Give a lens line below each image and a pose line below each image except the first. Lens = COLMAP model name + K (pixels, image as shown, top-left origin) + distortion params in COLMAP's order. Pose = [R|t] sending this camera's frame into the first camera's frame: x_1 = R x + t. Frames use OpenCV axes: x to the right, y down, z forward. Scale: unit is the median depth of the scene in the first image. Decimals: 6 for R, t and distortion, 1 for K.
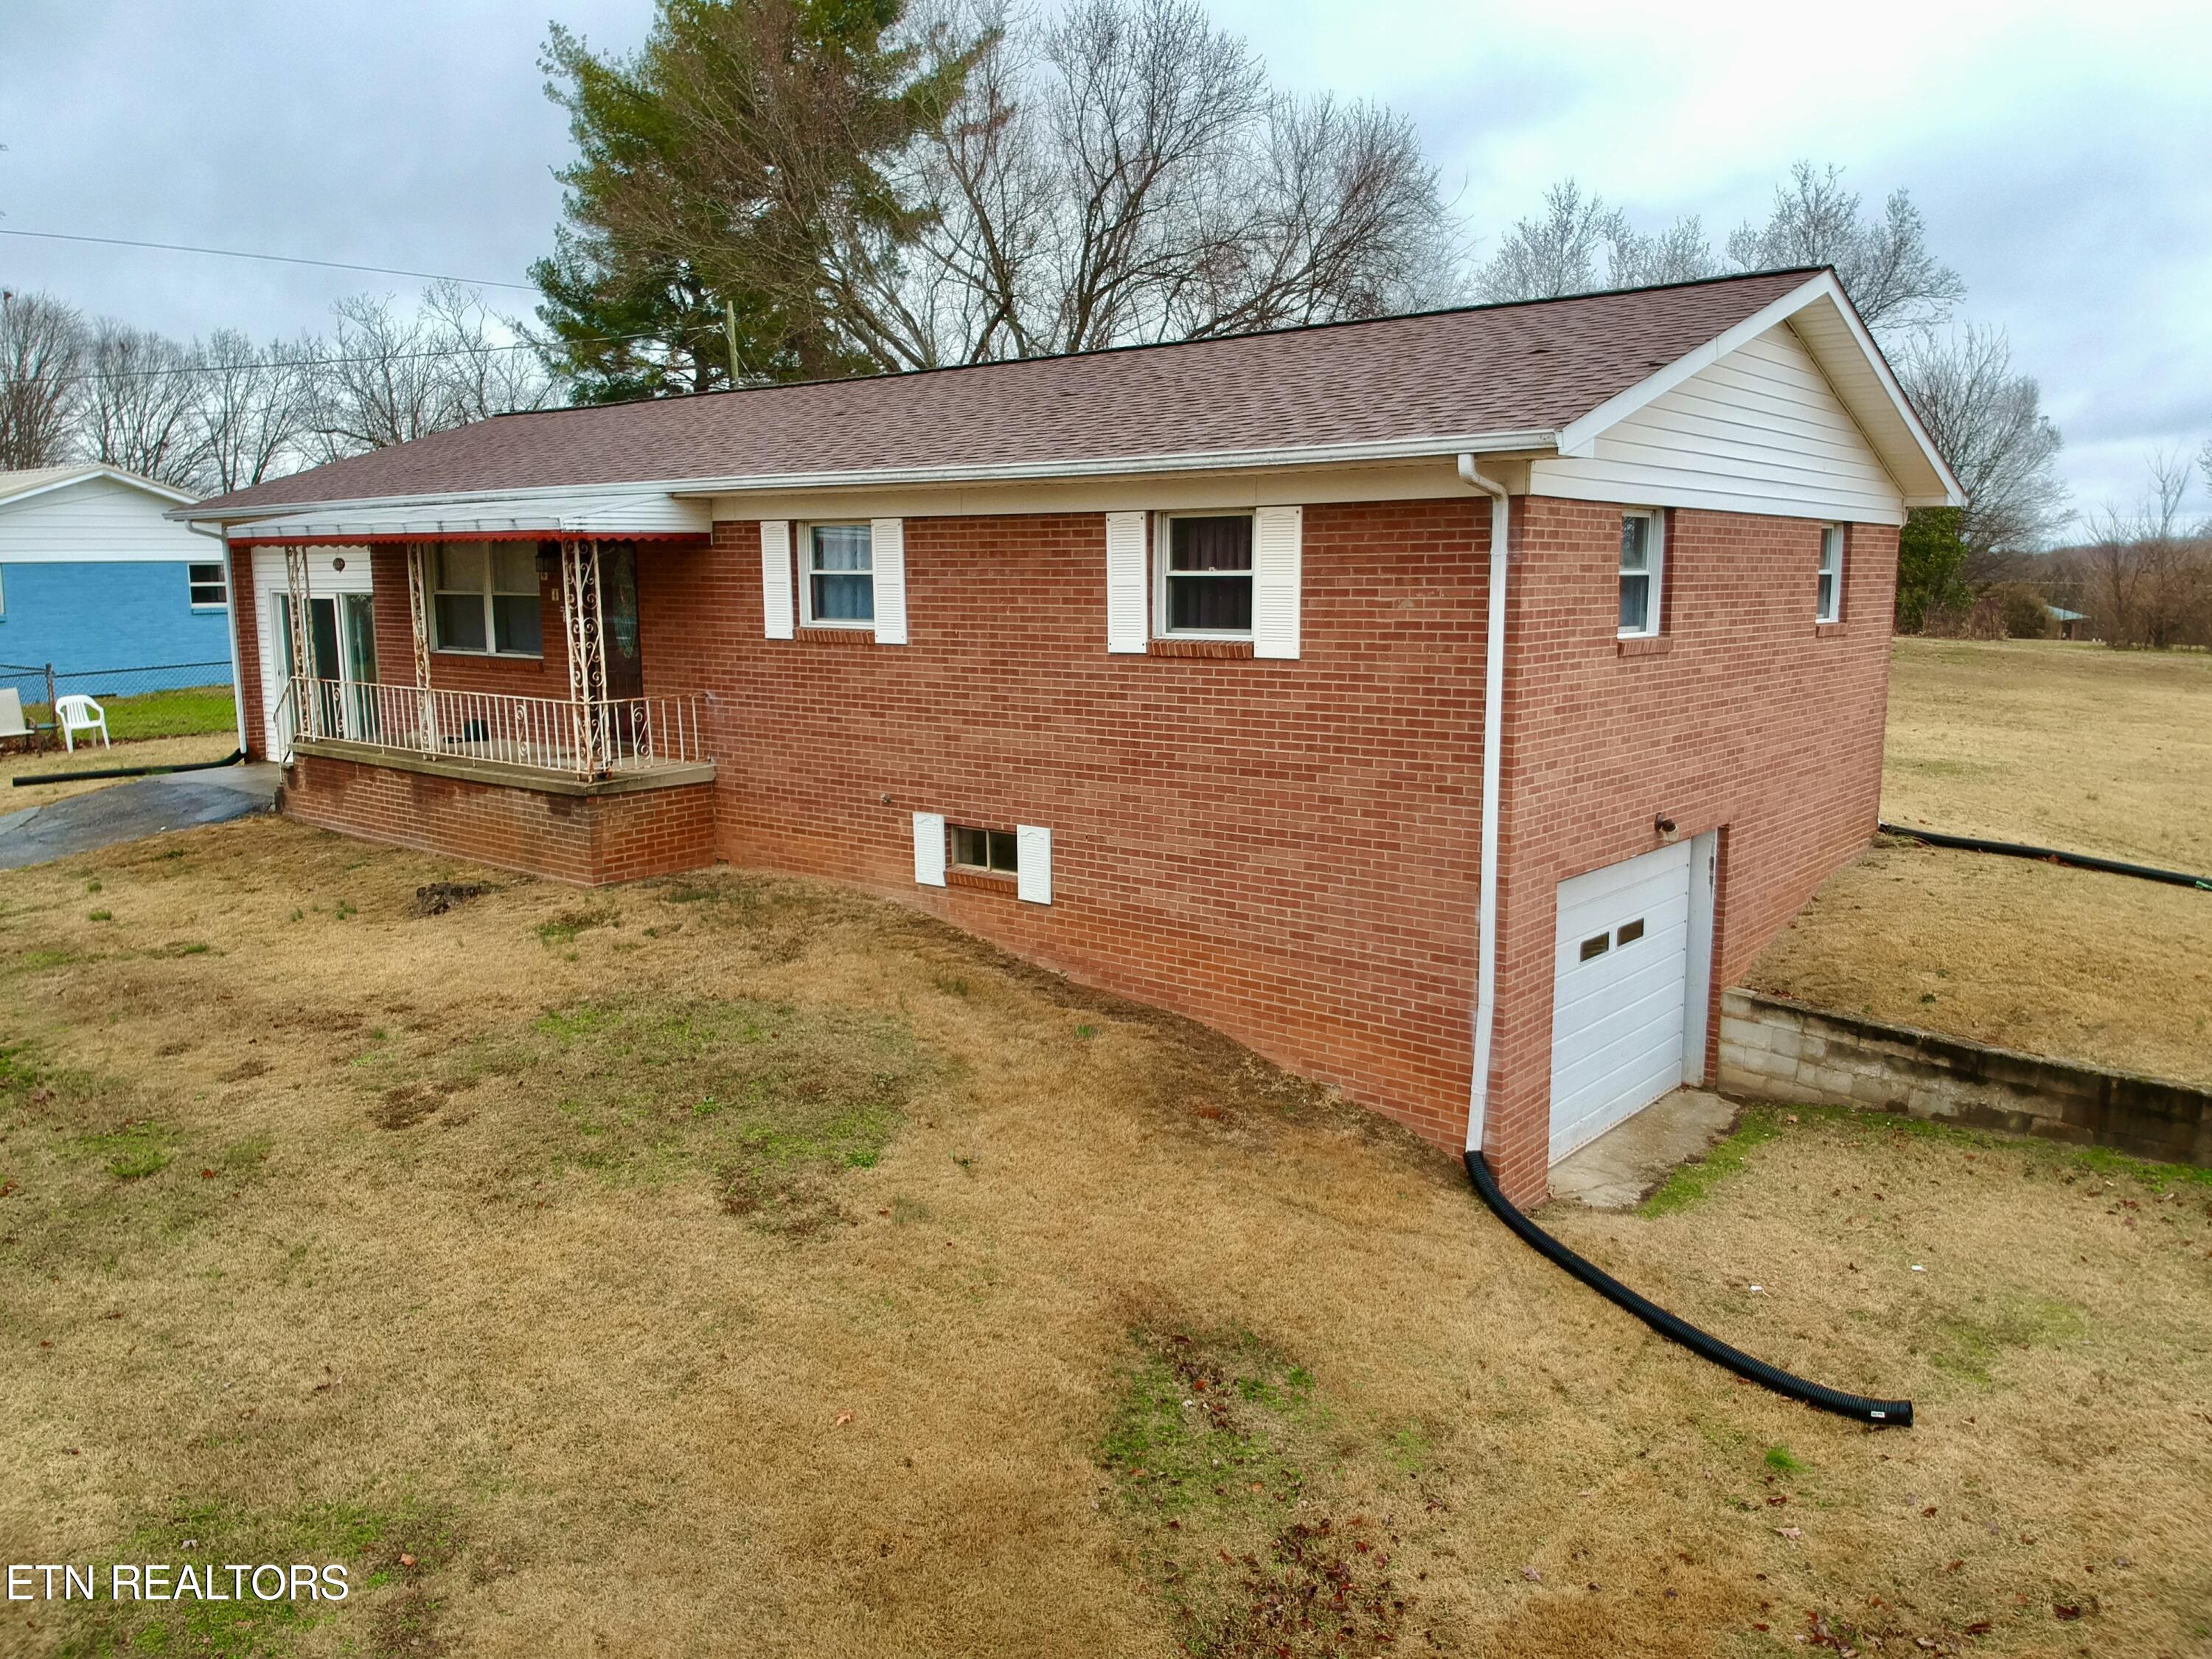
lens RADIAL K [[1622.6, 0, 1122.0], [0, 1622.6, 815.2], [0, 0, 1]] dist [0.132426, -0.219742]
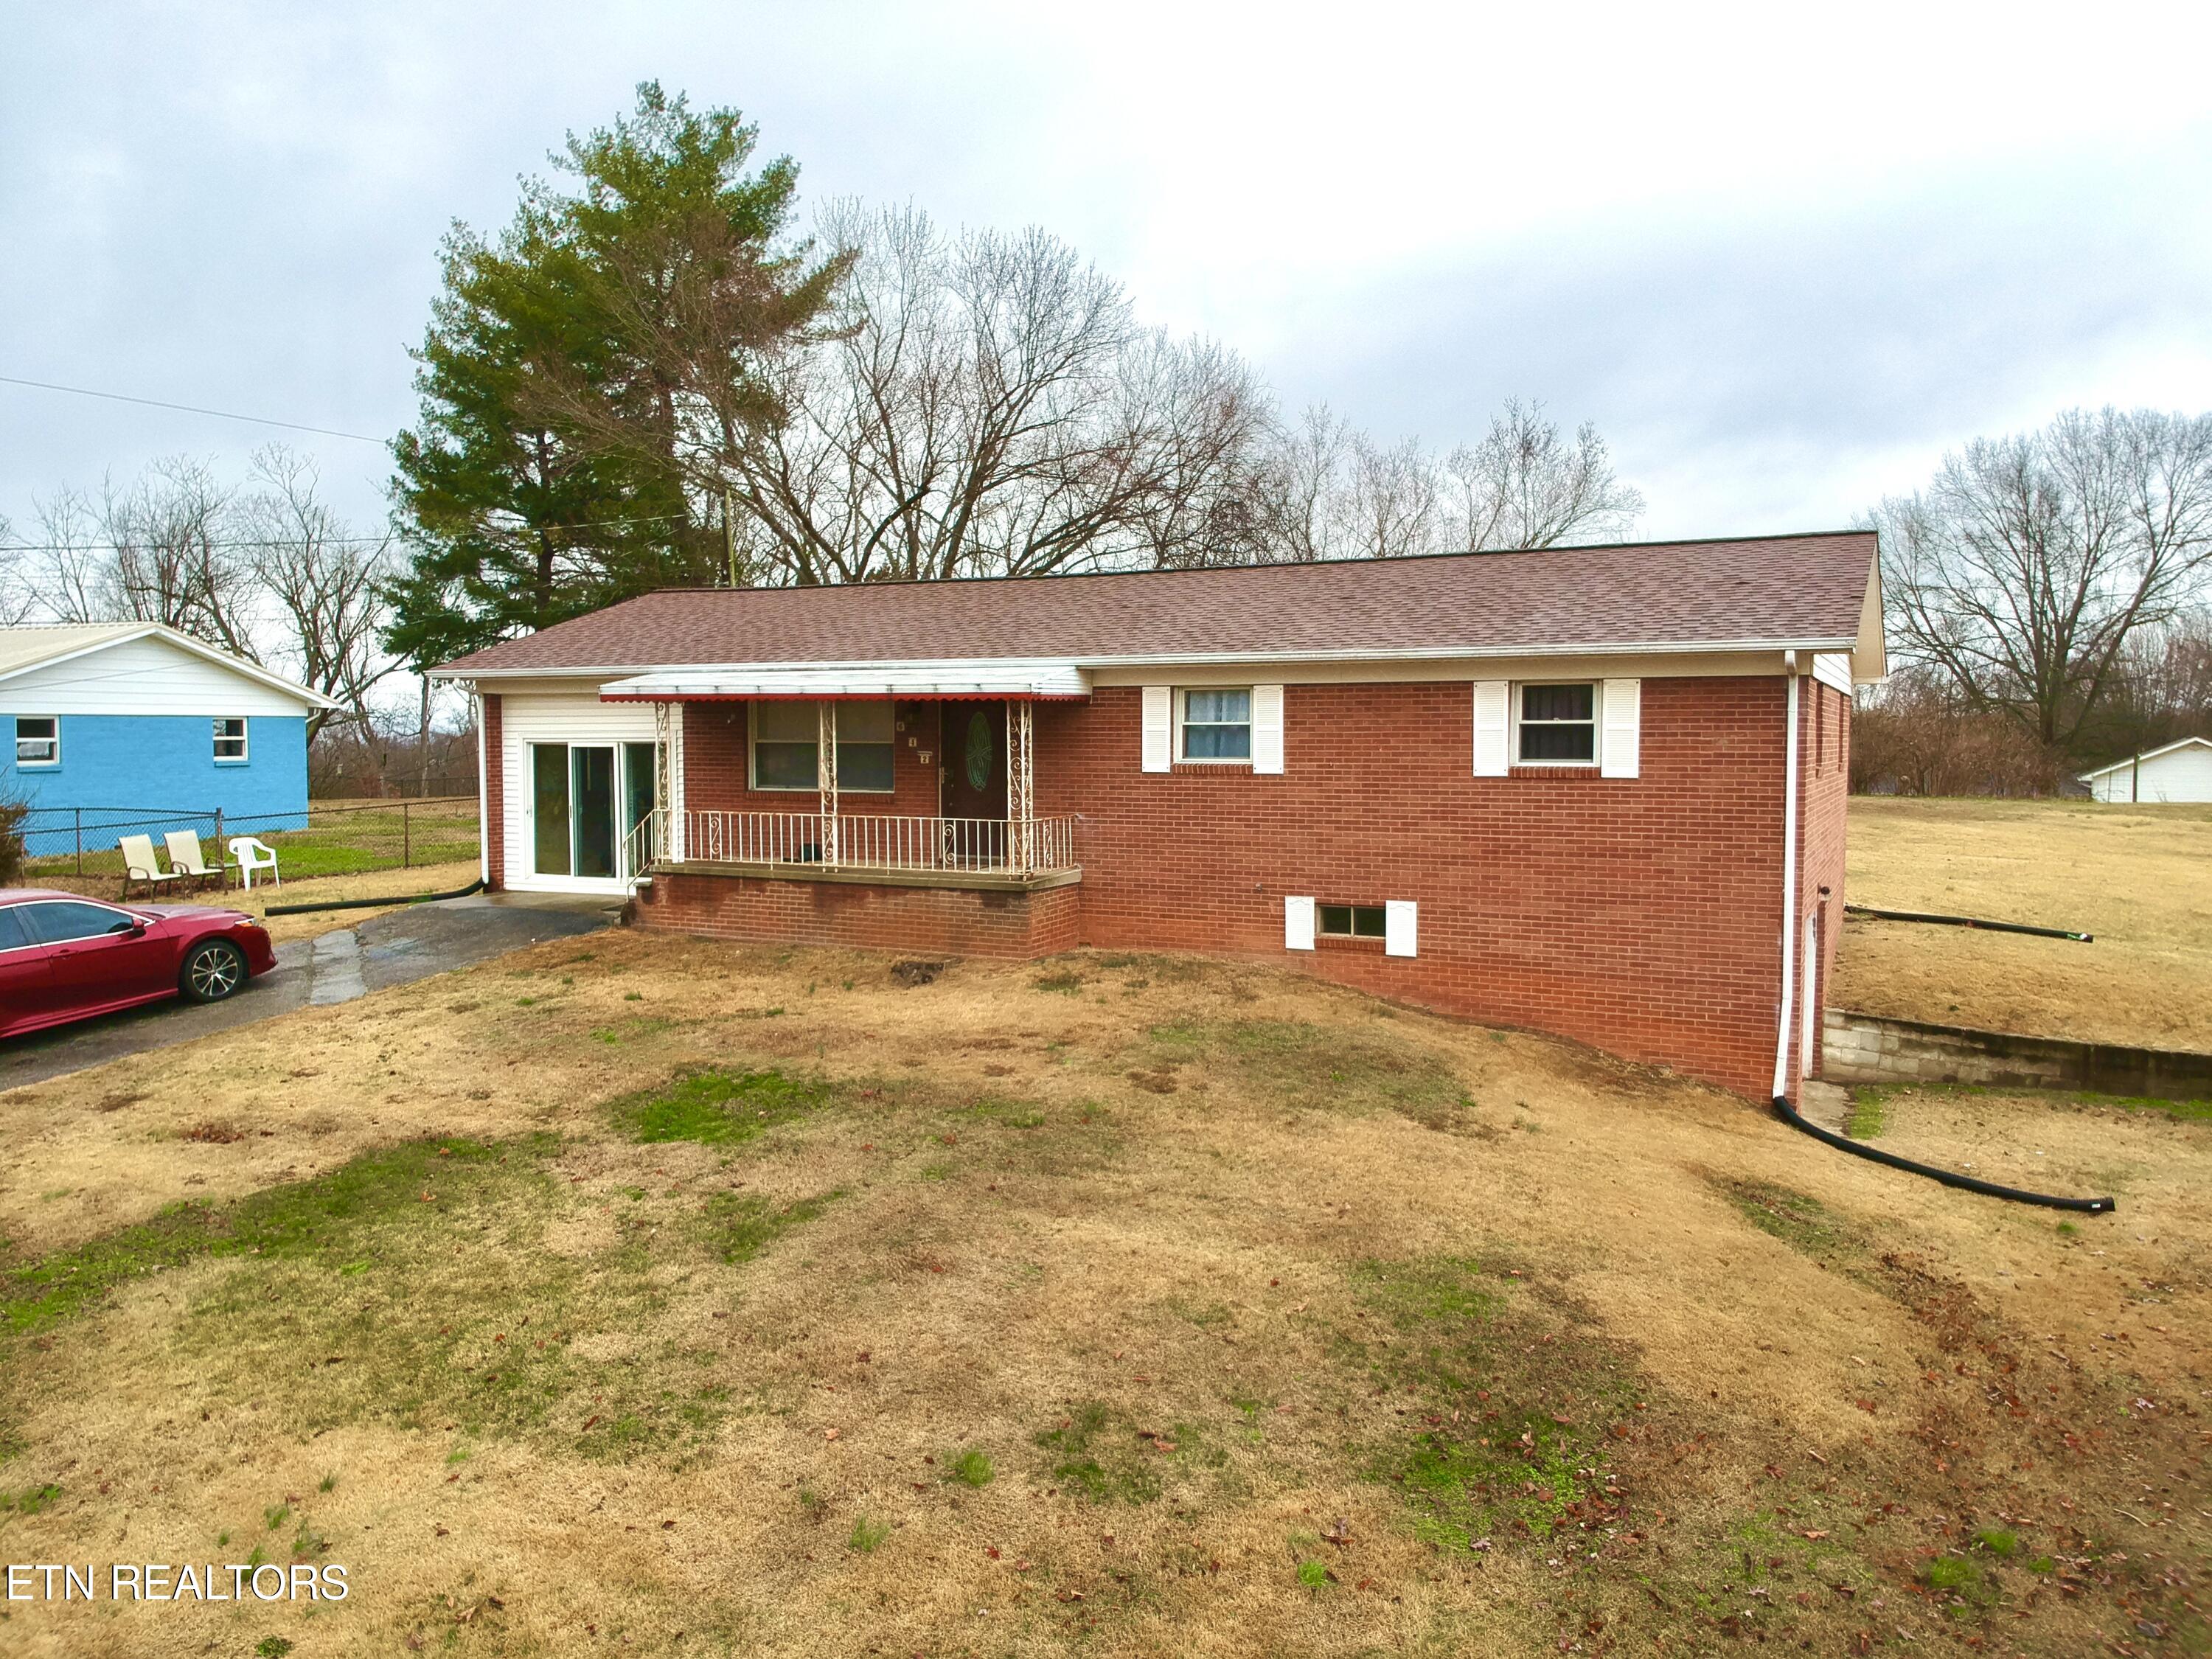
lens RADIAL K [[1618.4, 0, 1114.8], [0, 1618.4, 828.2], [0, 0, 1]] dist [0.108767, -0.194173]
pose [[0.976902, -0.008548, 0.213518, -0.591803], [0.027763, 0.995807, -0.087160, 0.058951], [-0.211878, 0.091074, 0.973043, -0.314336]]
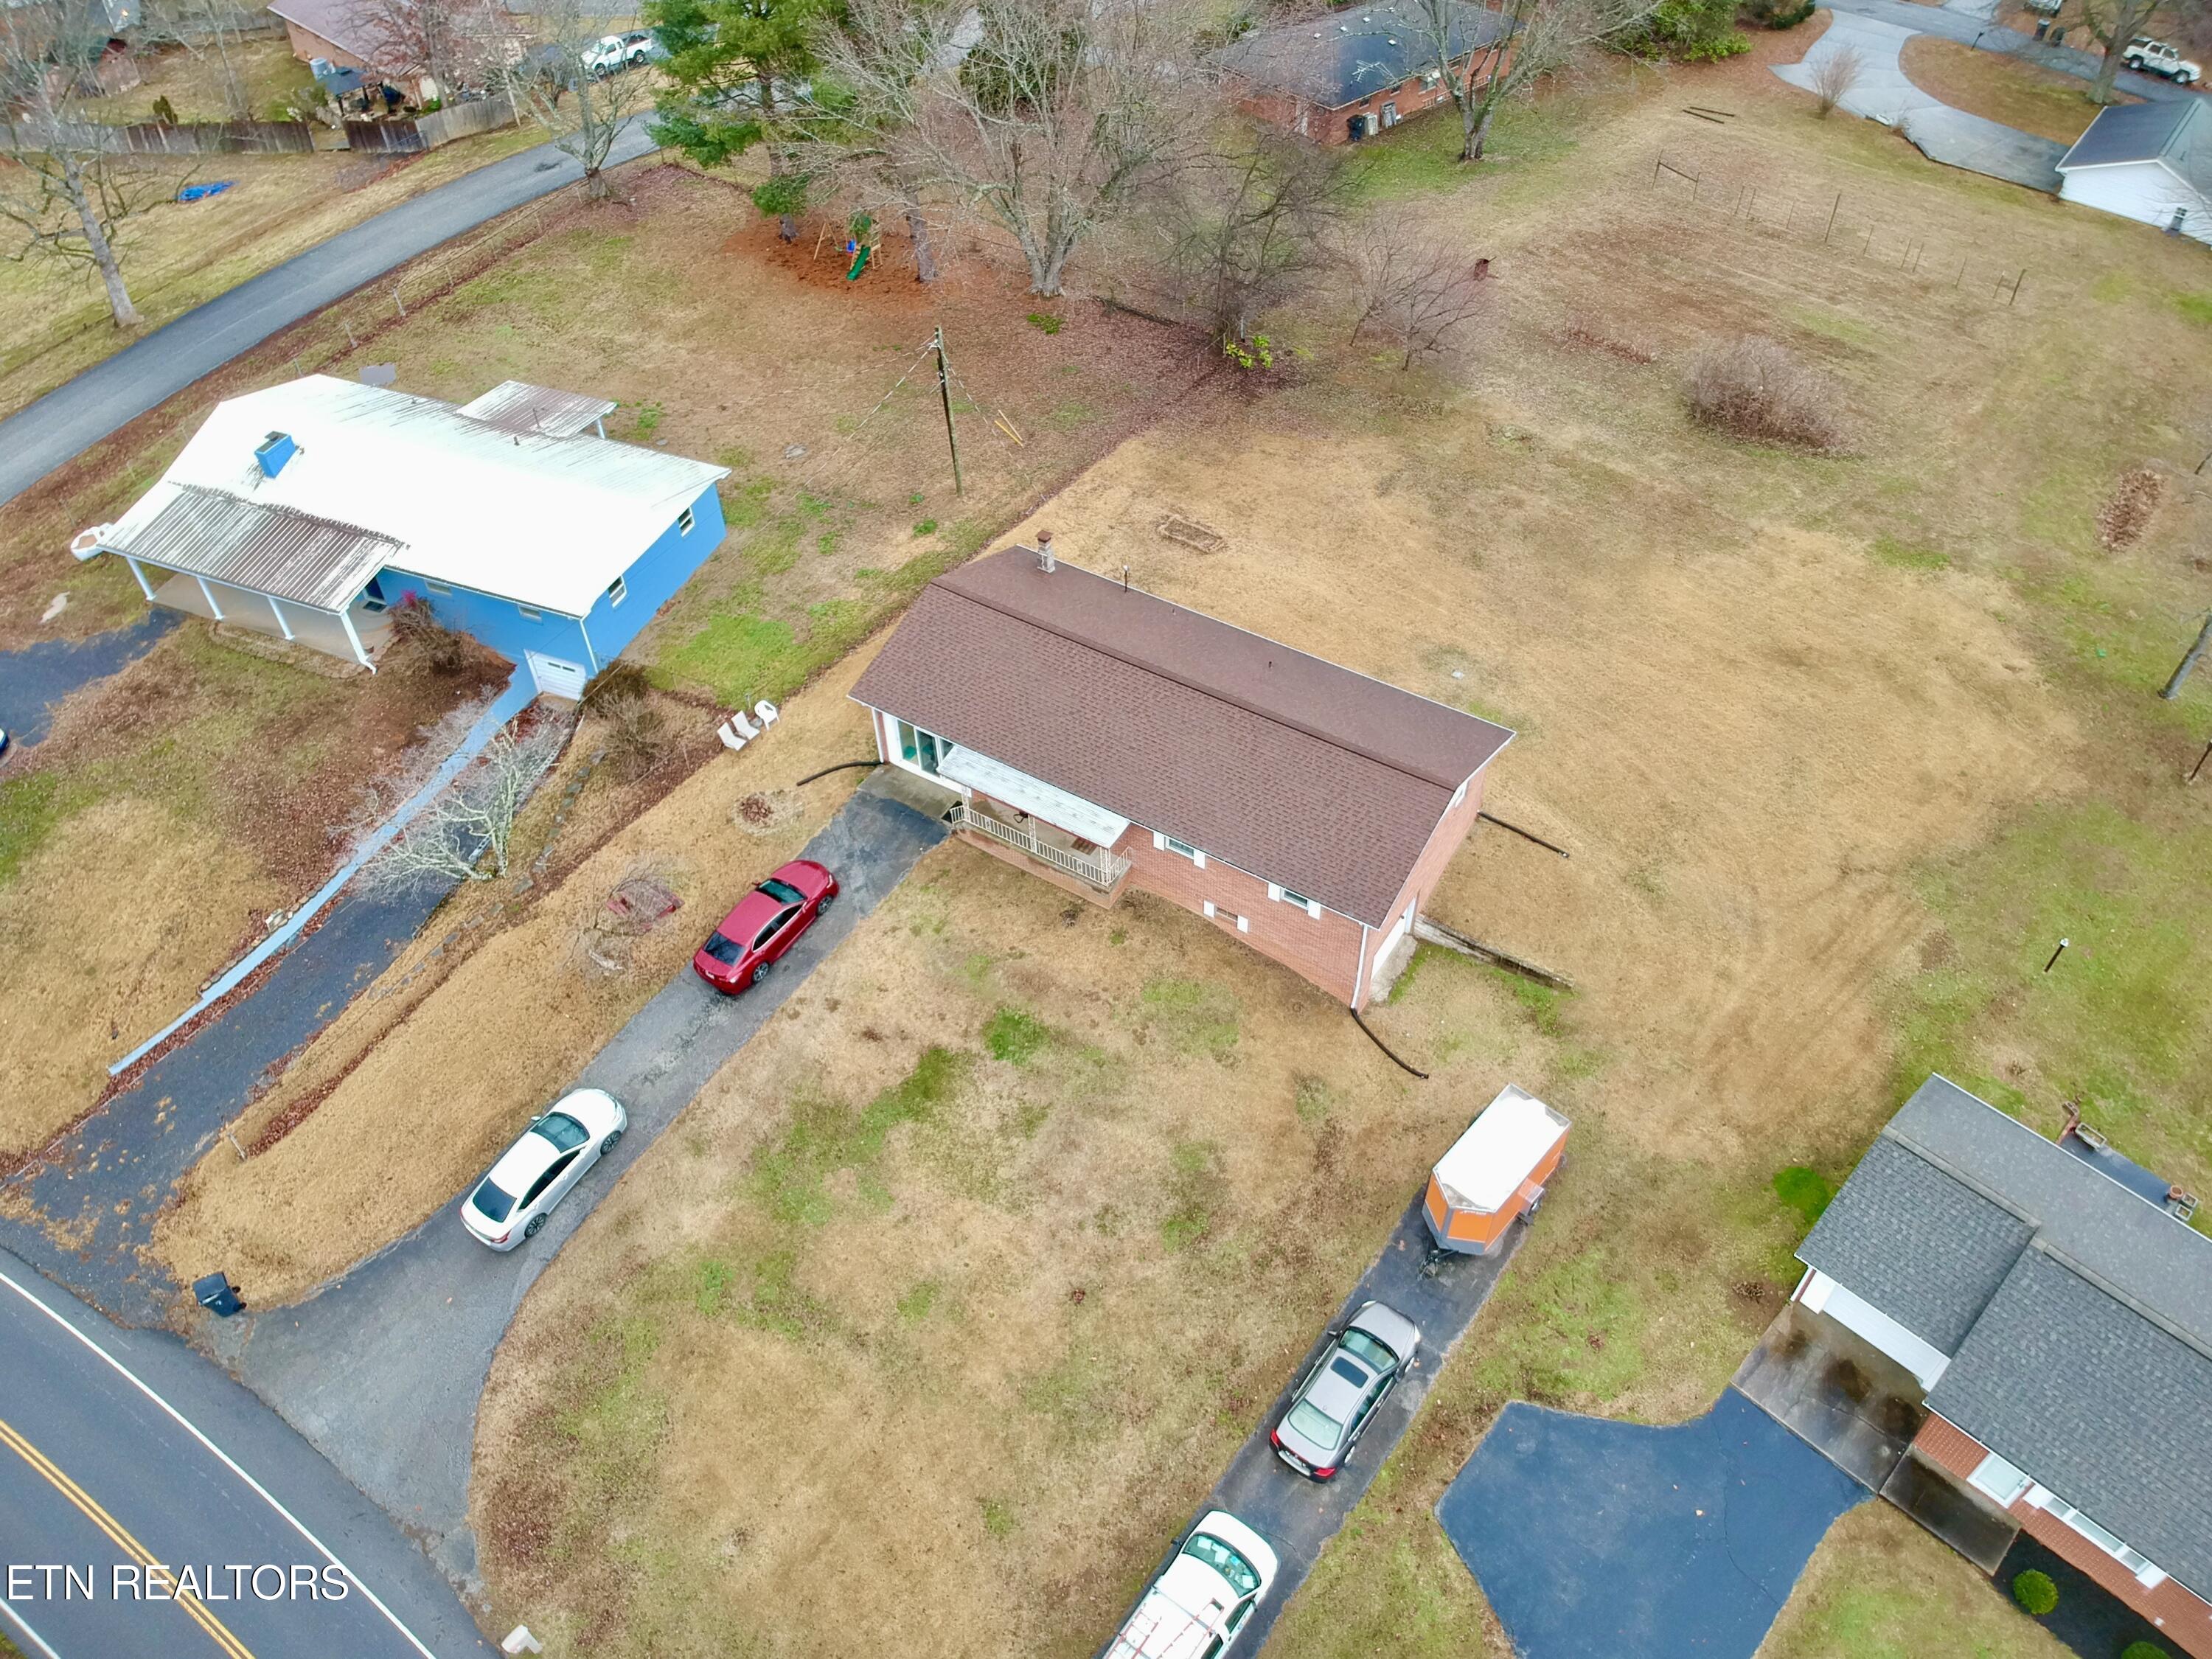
lens RADIAL K [[1618.4, 0, 1114.8], [0, 1618.4, 828.2], [0, 0, 1]] dist [0.108767, -0.194173]
pose [[0.993000, -0.091758, 0.074370, -0.620168], [0.028472, 0.797051, 0.603240, -2.470765], [-0.114629, -0.596900, 0.794085, -1.872113]]
